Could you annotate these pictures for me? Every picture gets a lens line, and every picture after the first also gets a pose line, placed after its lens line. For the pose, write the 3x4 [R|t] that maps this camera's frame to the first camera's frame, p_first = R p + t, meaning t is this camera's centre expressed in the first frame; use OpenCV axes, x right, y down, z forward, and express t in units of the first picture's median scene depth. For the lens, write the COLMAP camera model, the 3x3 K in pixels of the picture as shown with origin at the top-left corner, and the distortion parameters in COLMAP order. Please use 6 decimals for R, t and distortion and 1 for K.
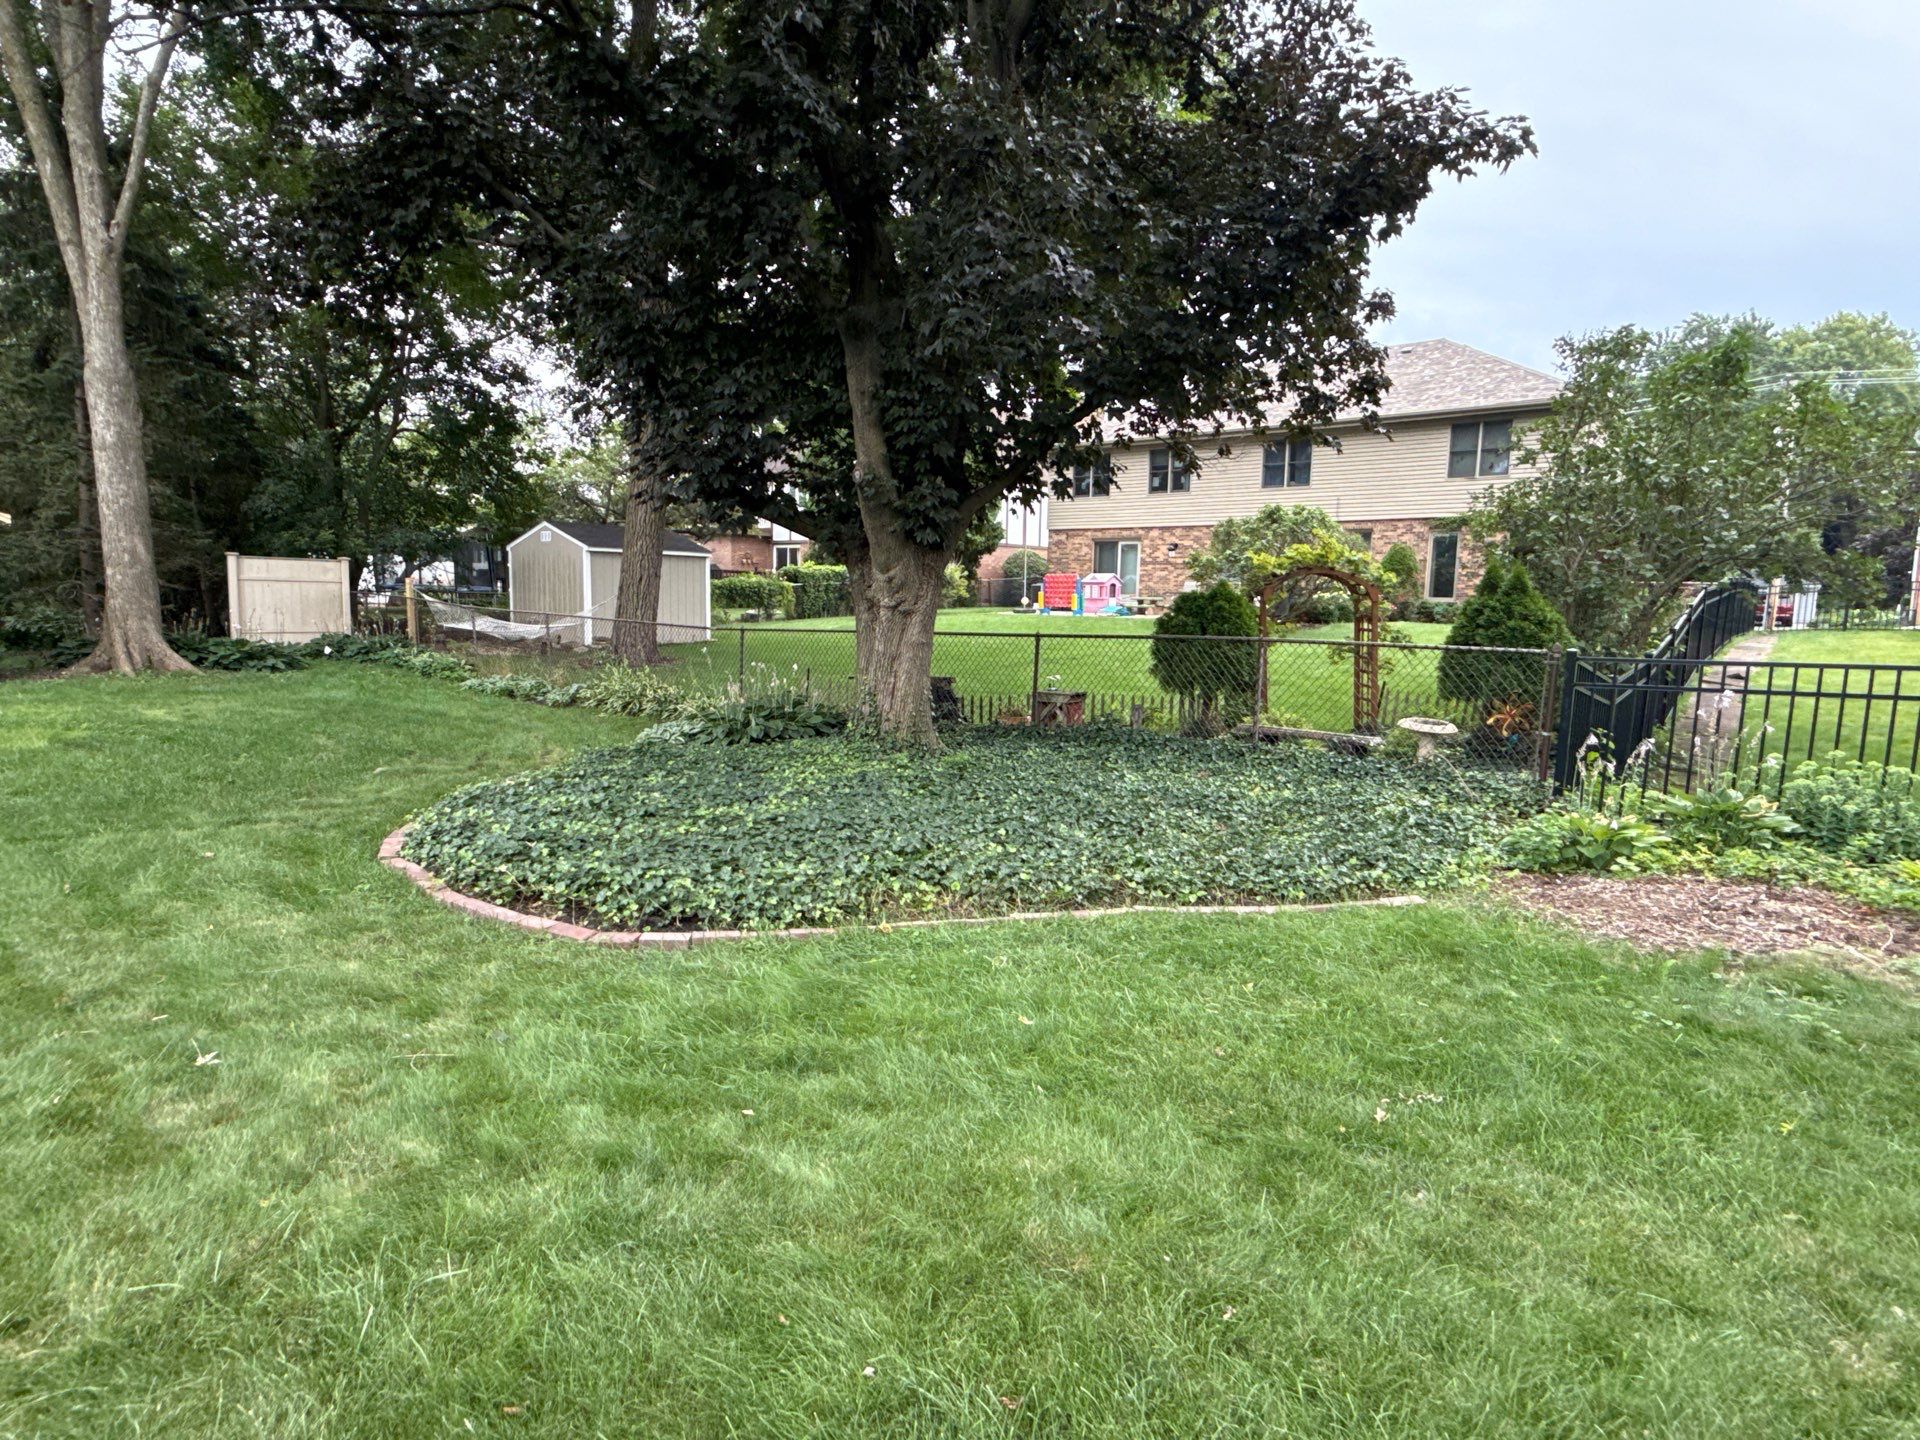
lens RADIAL K [[1060.7, 0, 963.8], [0, 1060.7, 716.3], [0, 0, 1]] dist [0.003826, 0.000311]
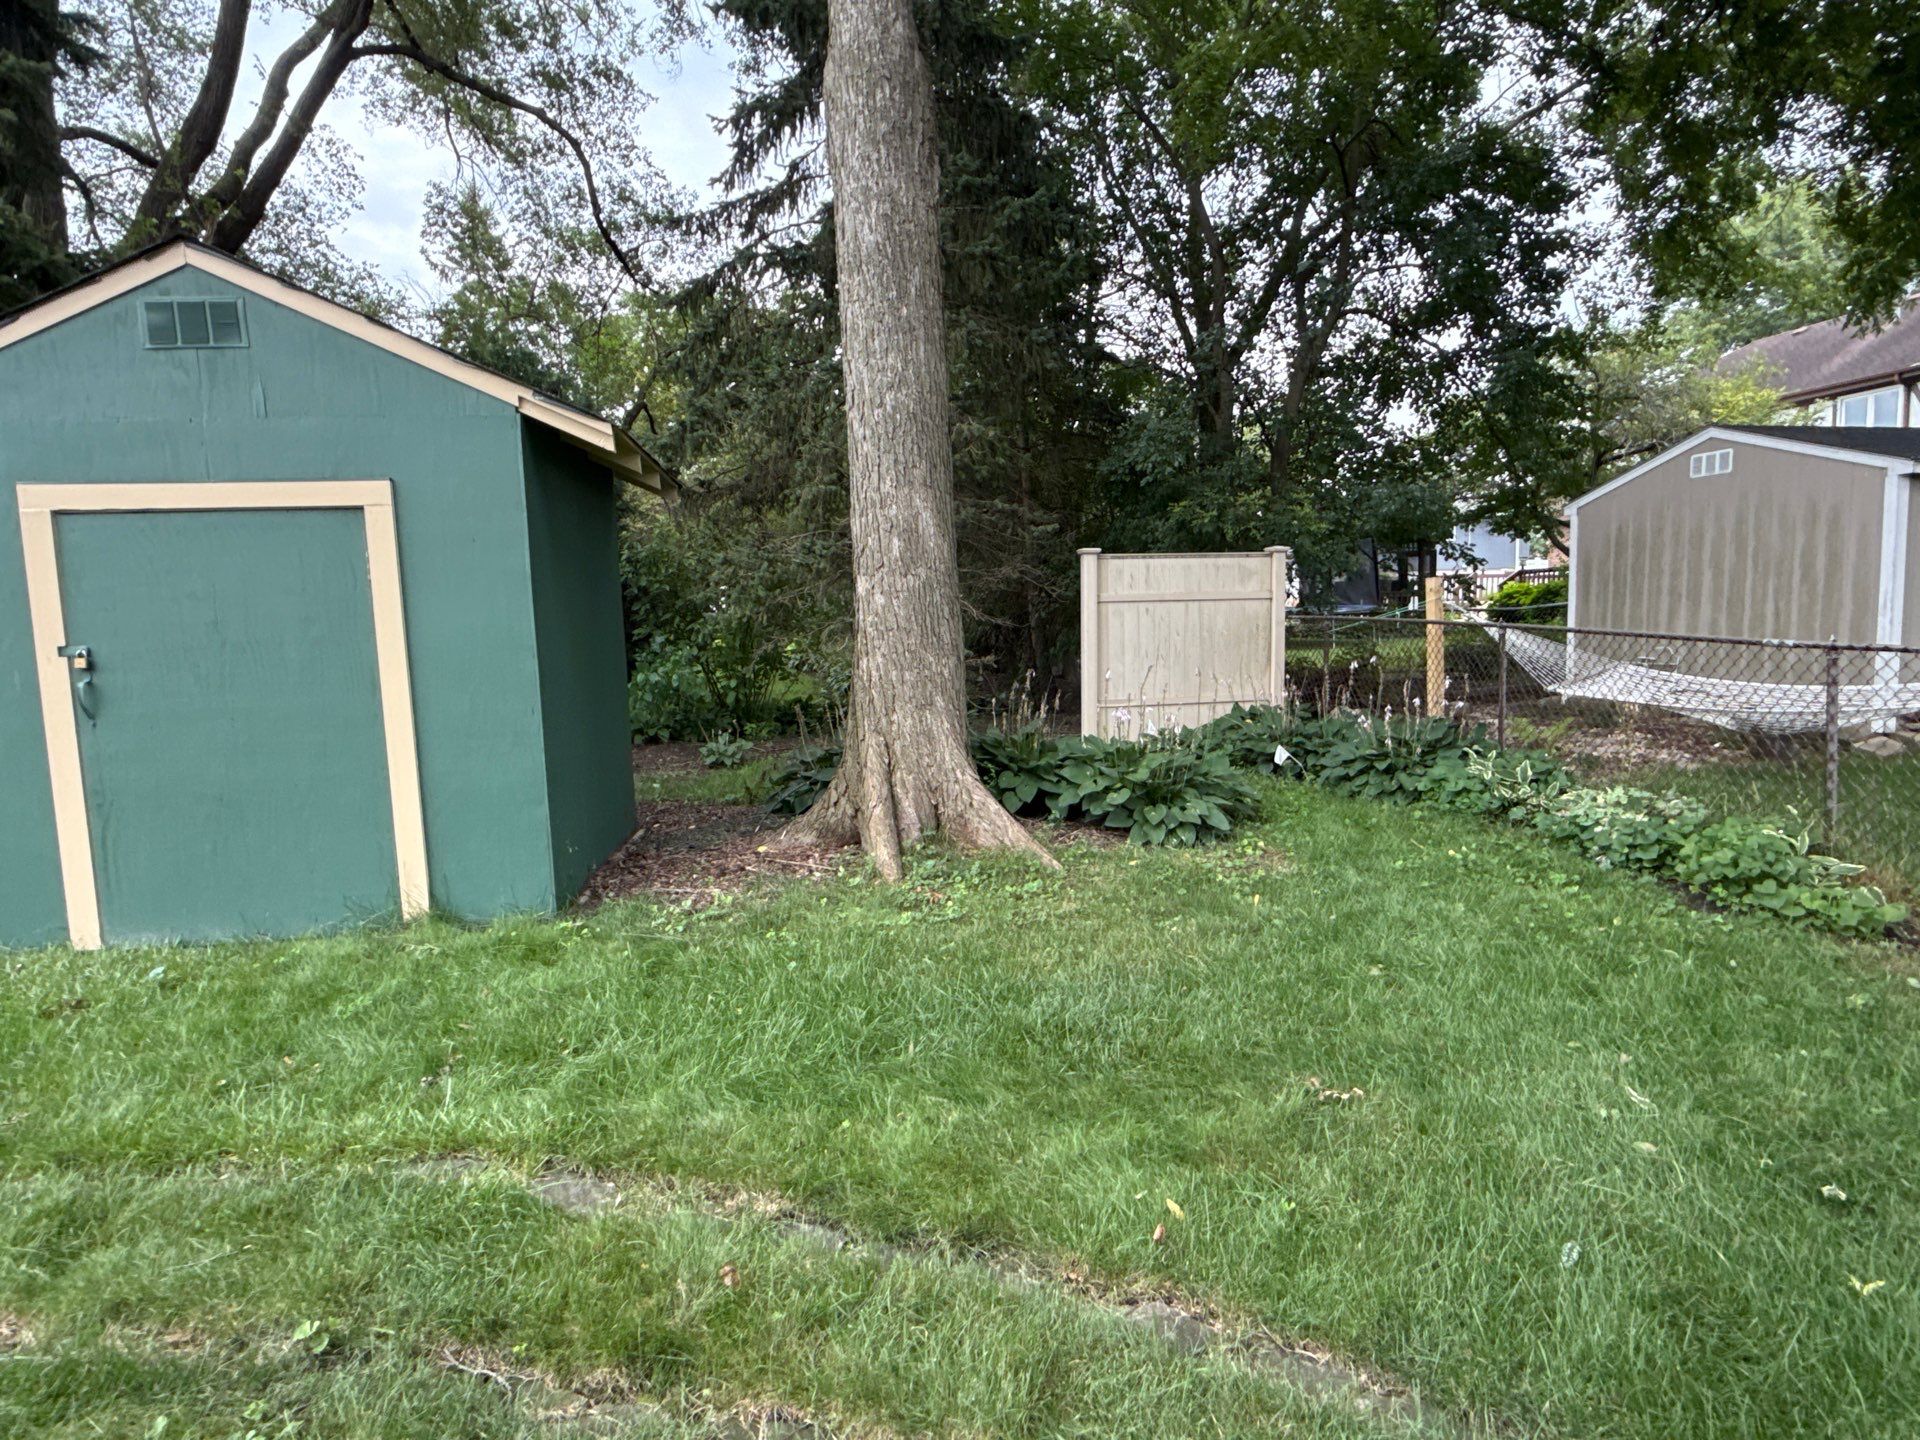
lens RADIAL K [[1031.7, 0, 948.0], [0, 1031.7, 725.4], [0, 0, 1]] dist [0.002557, -0.001554]
pose [[0.778061, 0.021154, -0.627832, -0.411766], [-0.026453, 0.999650, 0.000898, -0.065870], [0.627631, 0.015909, 0.778348, 0.553335]]
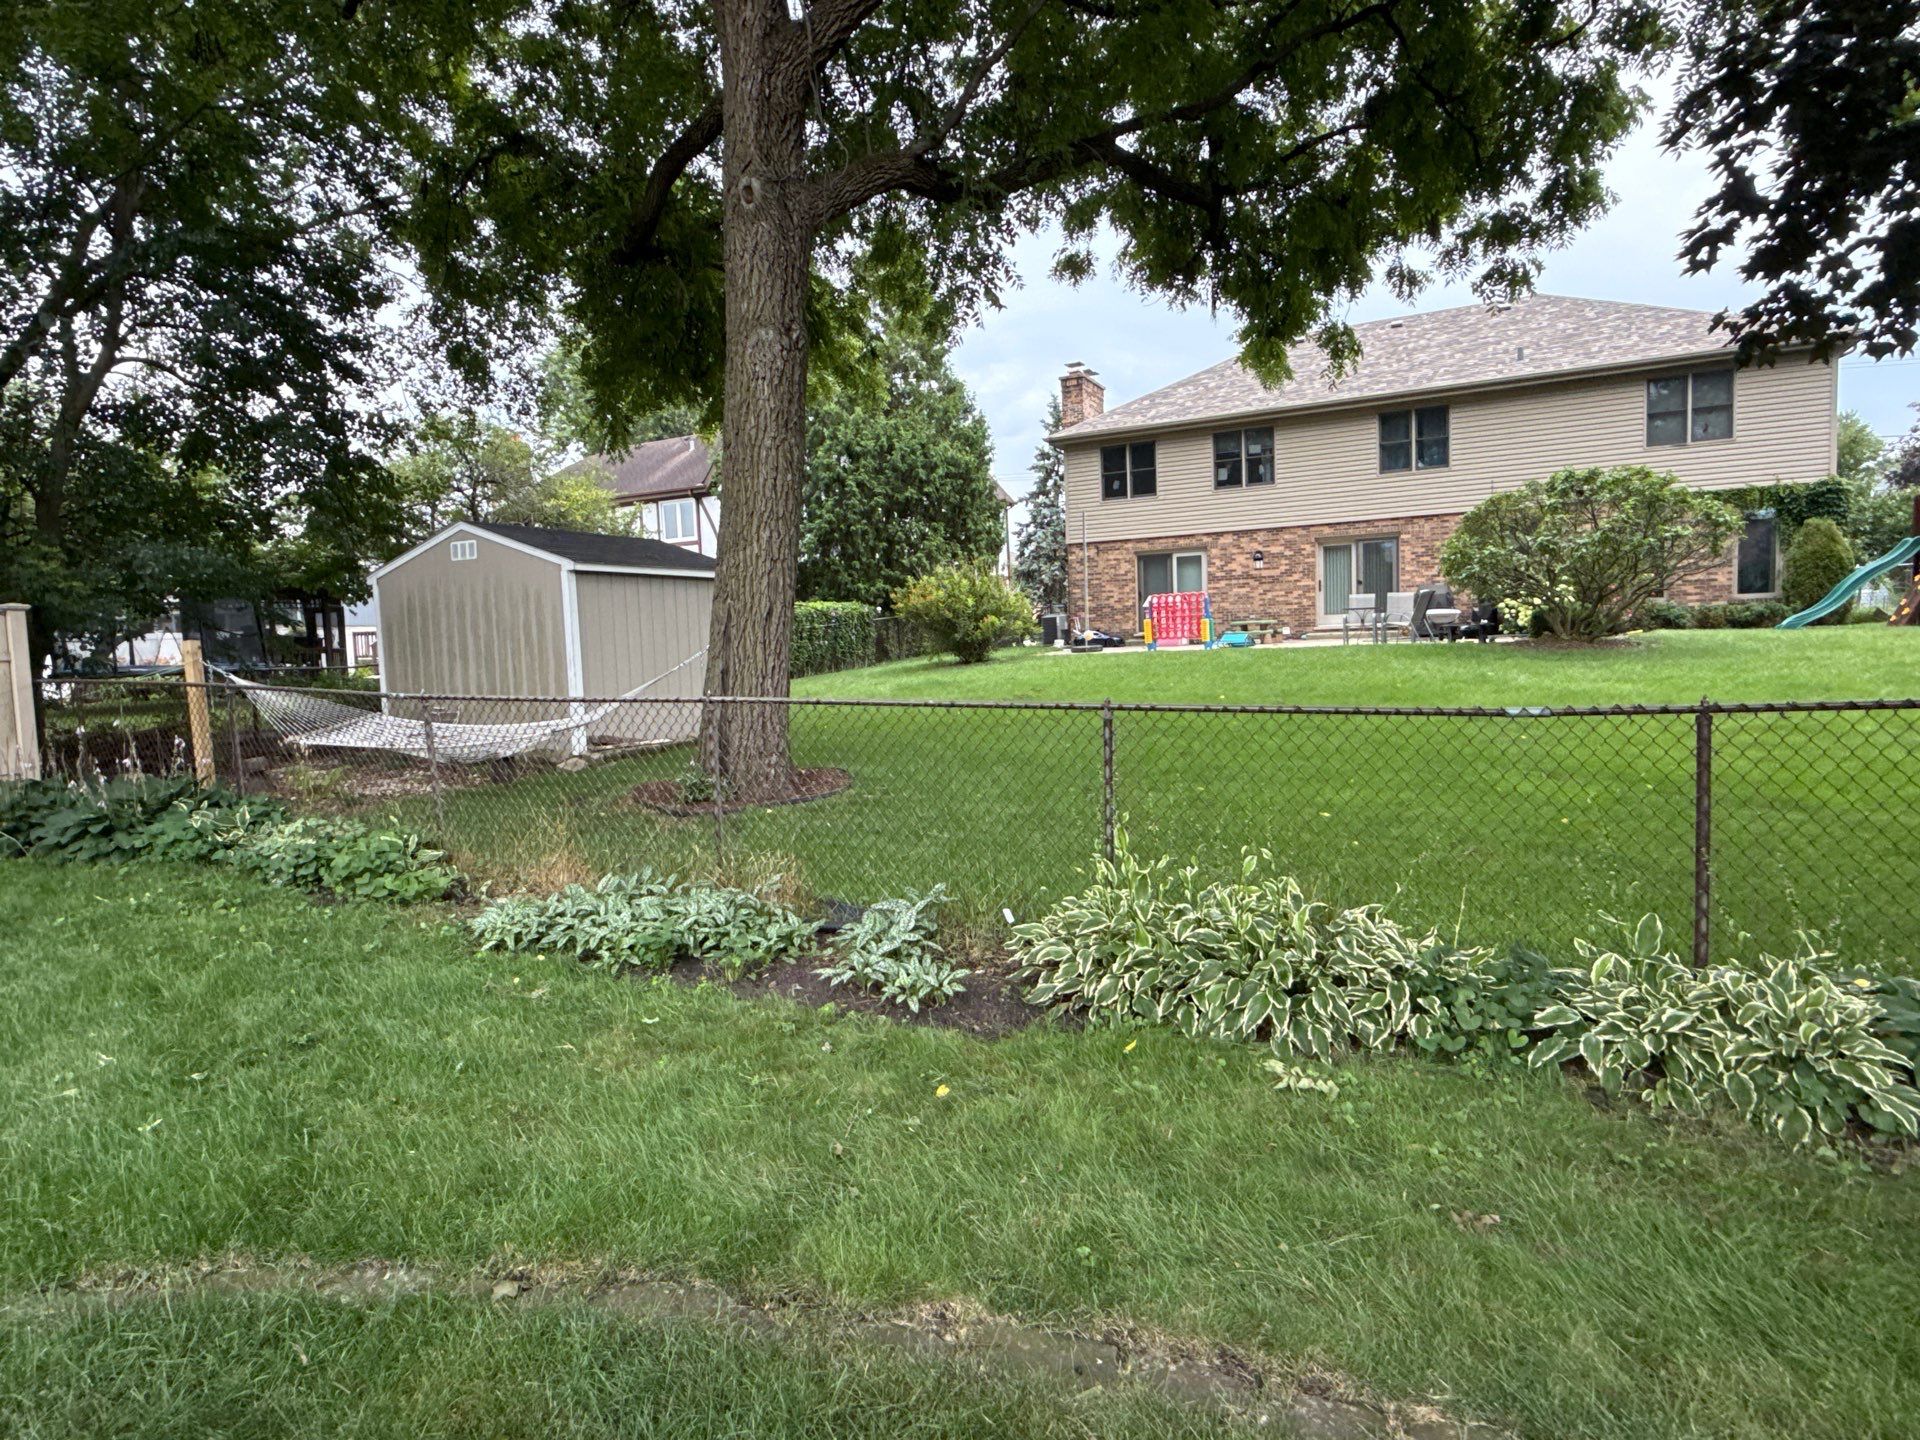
lens RADIAL K [[1033.7, 0, 956.6], [0, 1033.7, 721.4], [0, 0, 1]] dist [-0.000045, 0.001976]
pose [[0.970993, -0.074716, 0.227135, -0.312421], [0.083021, 0.996176, -0.027220, -0.058440], [-0.224233, 0.045287, 0.973483, 0.509403]]
